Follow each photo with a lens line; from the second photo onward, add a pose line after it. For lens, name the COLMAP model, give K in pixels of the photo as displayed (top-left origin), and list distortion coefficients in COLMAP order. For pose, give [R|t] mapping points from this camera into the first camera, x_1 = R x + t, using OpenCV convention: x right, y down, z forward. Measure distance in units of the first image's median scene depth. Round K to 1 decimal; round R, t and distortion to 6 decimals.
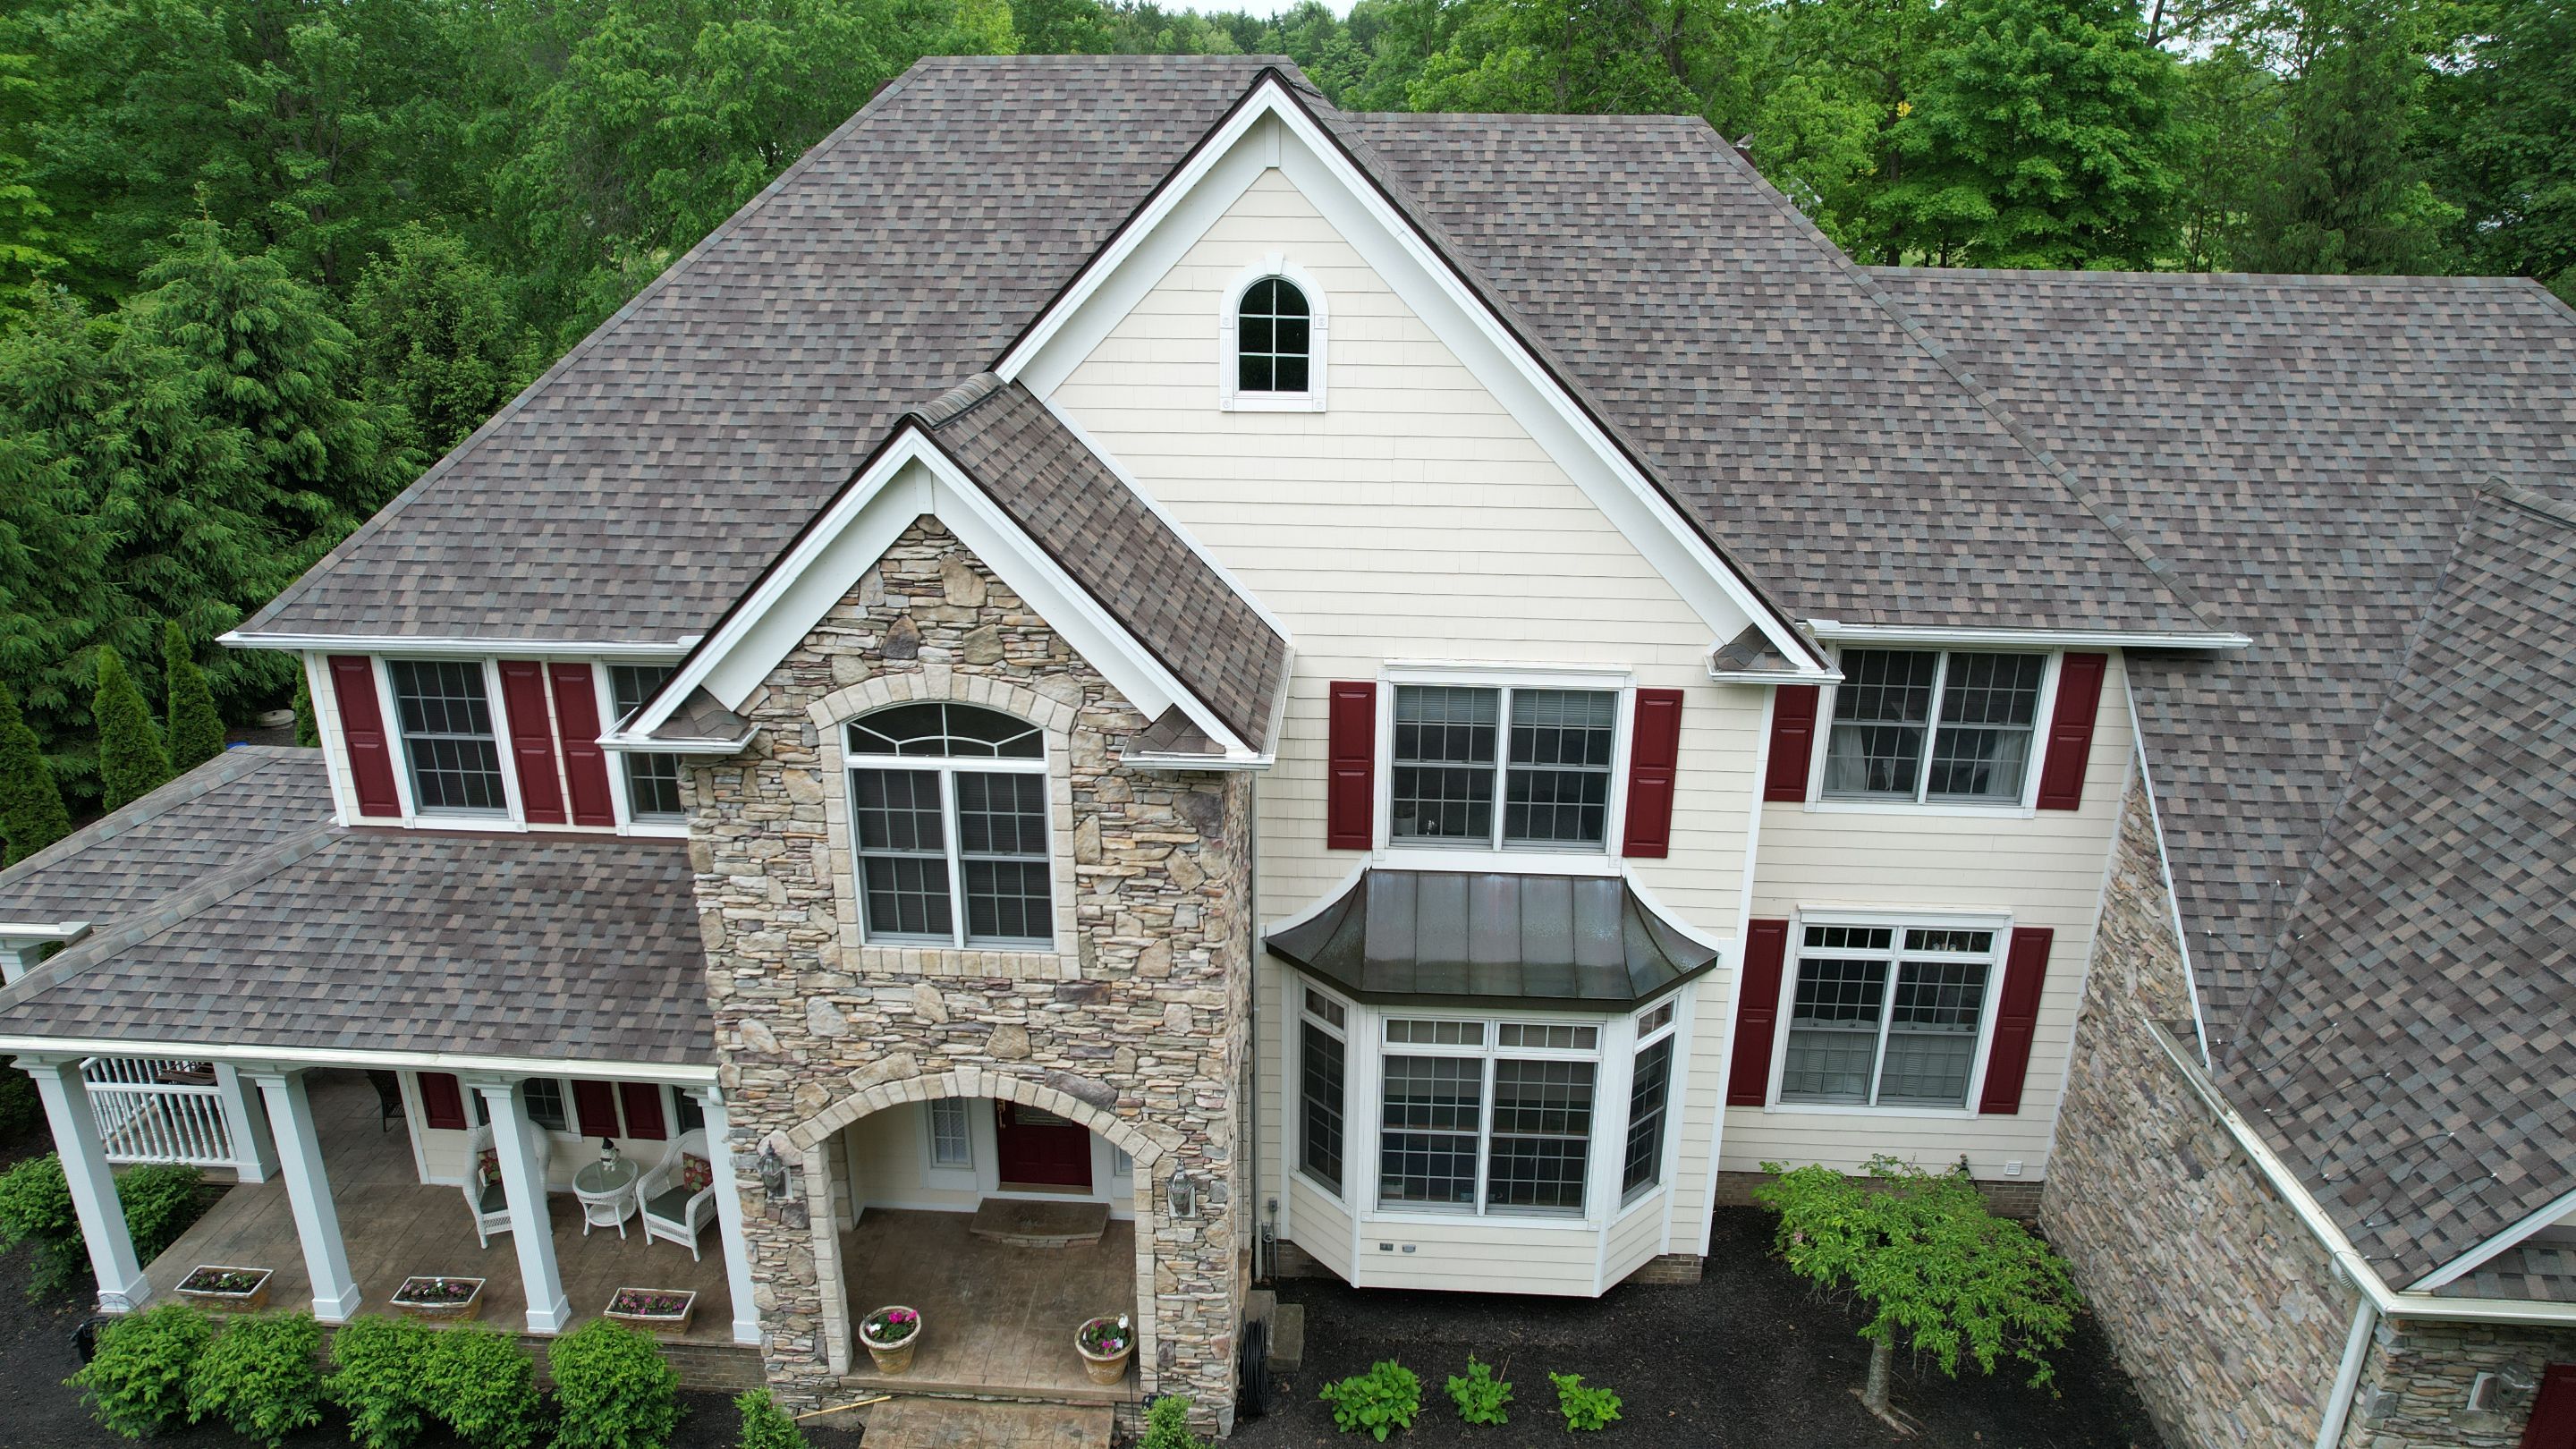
lens RADIAL K [[1662.6, 0, 1274.1], [0, 1662.6, 735.0], [0, 0, 1]] dist [-0.077472, 0.060752]
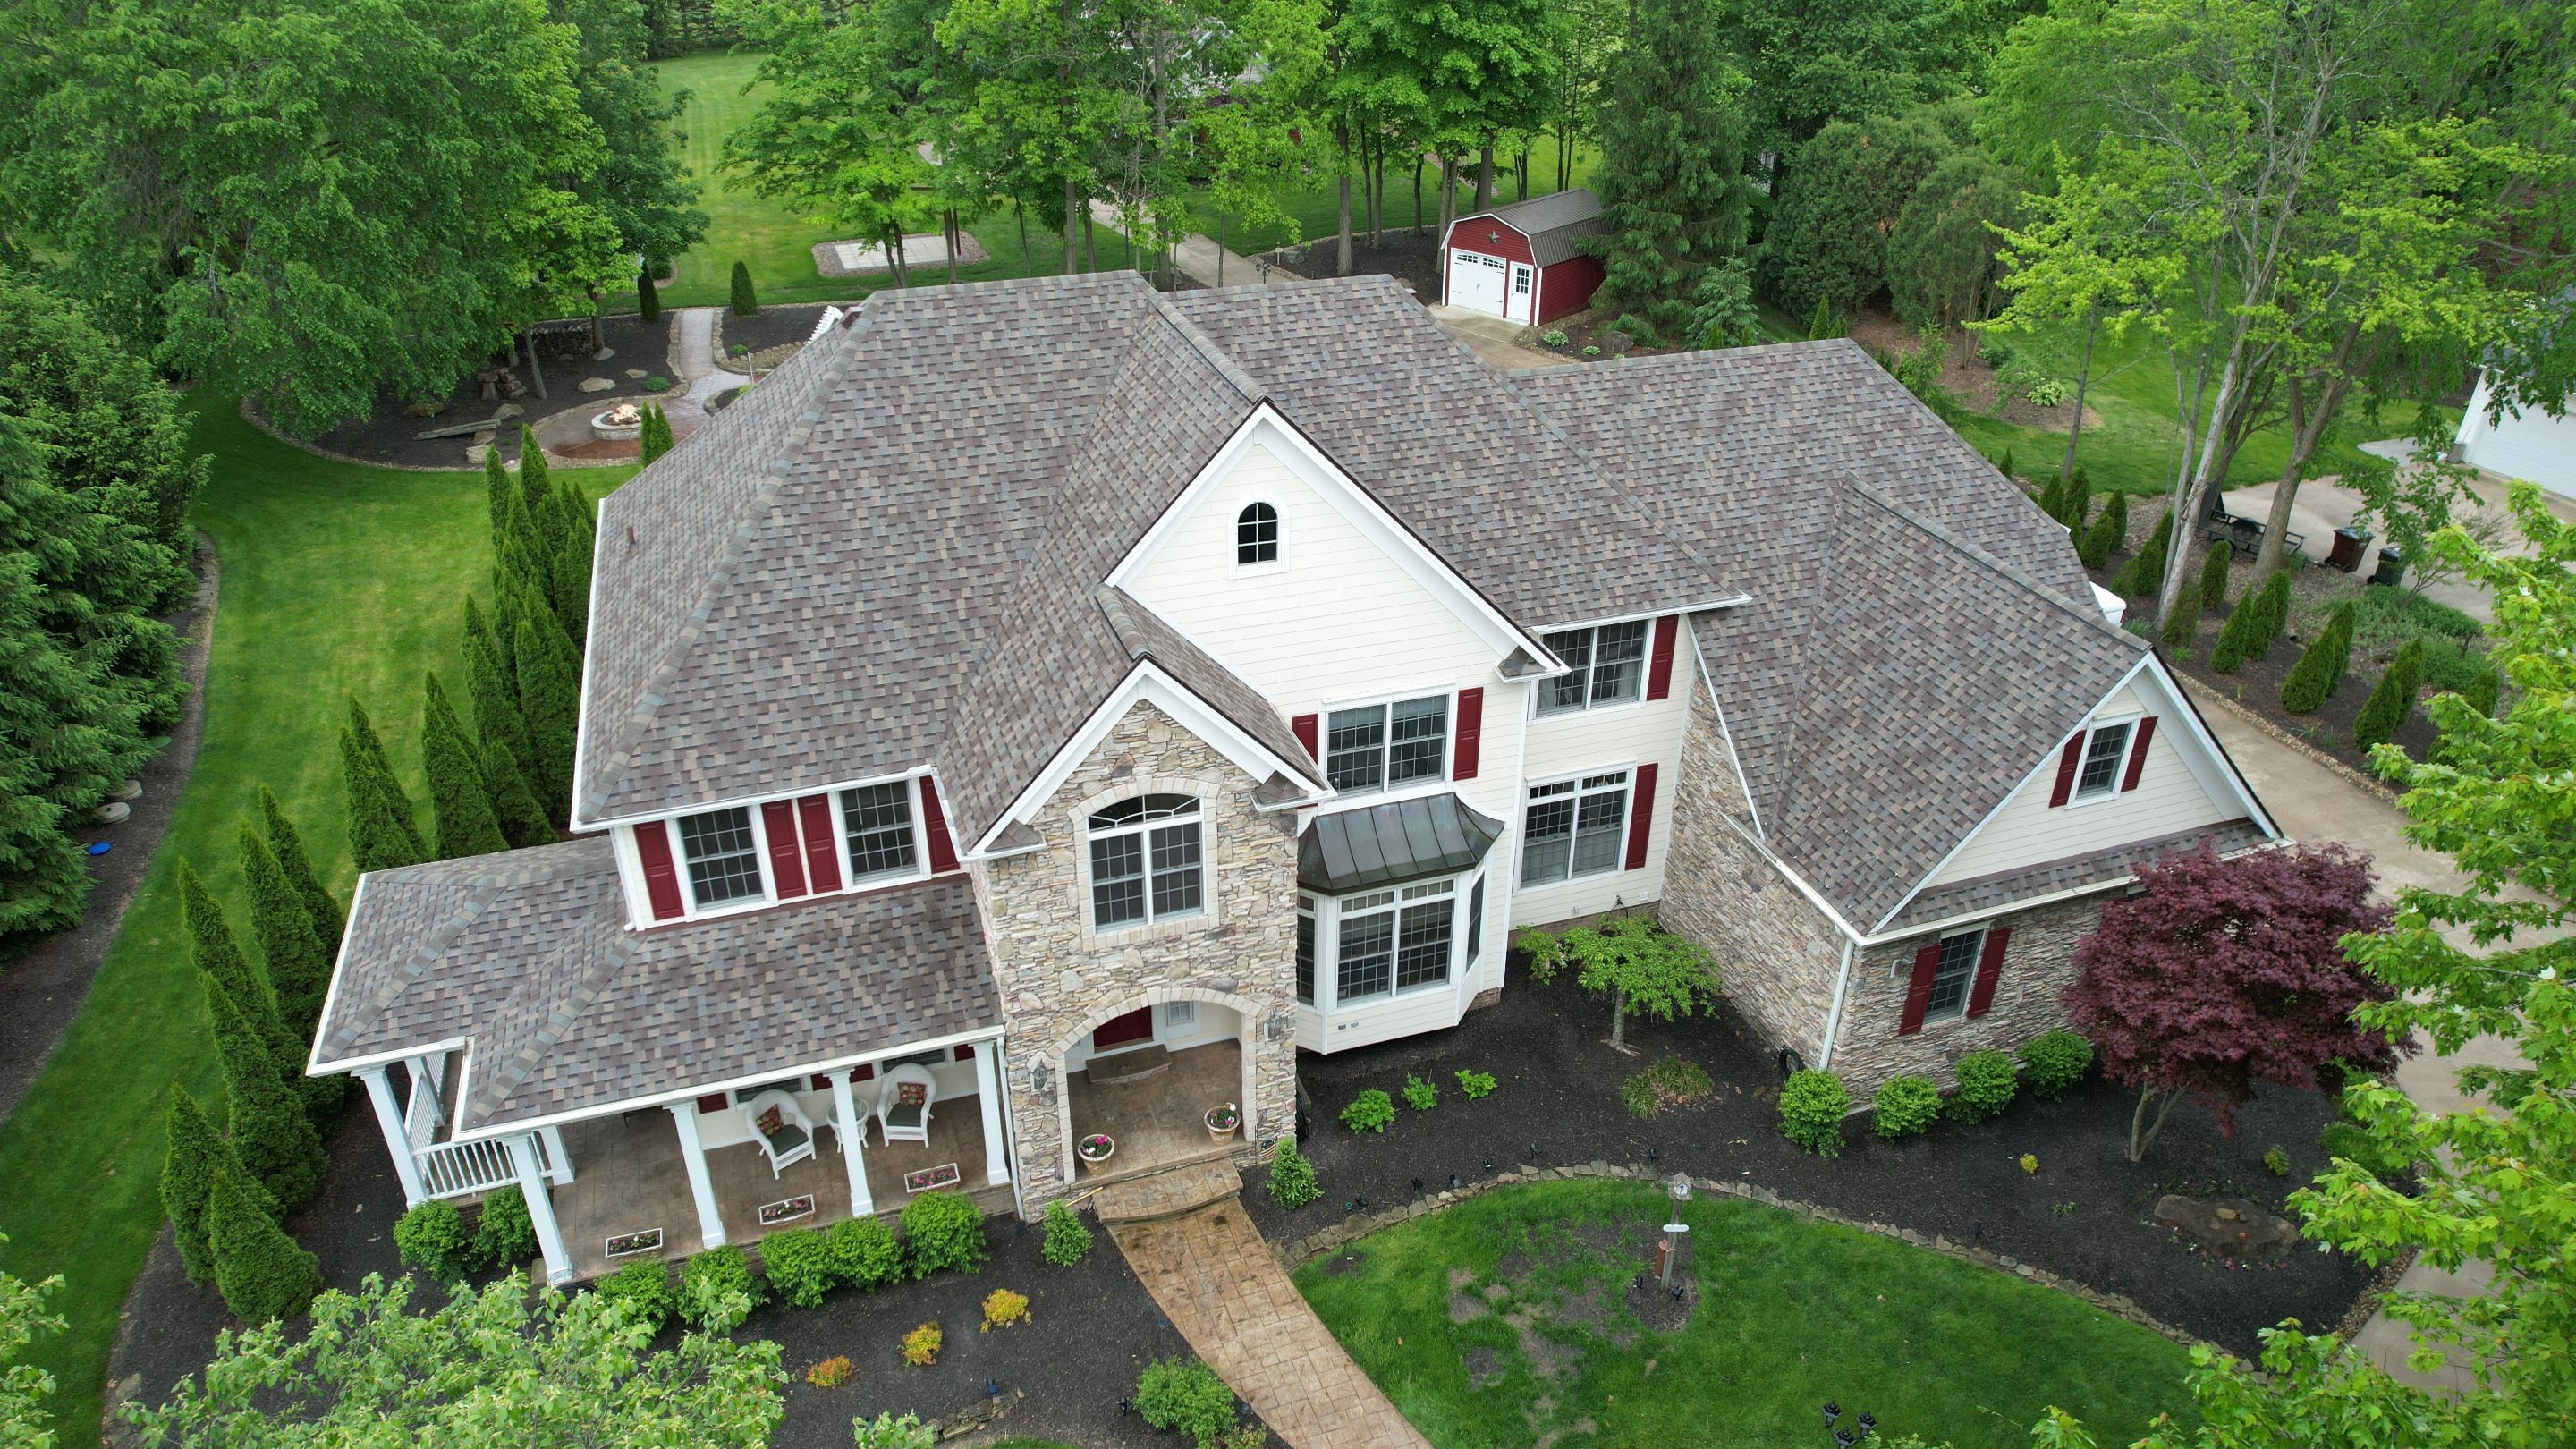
lens RADIAL K [[1662.6, 0, 1286.8], [0, 1662.6, 744.5], [0, 0, 1]] dist [-0.077472, 0.060752]
pose [[0.925968, -0.189707, 0.326488, -0.501920], [0.136750, 0.974419, 0.178346, -0.292211], [-0.351970, -0.120496, 0.928223, -0.537576]]
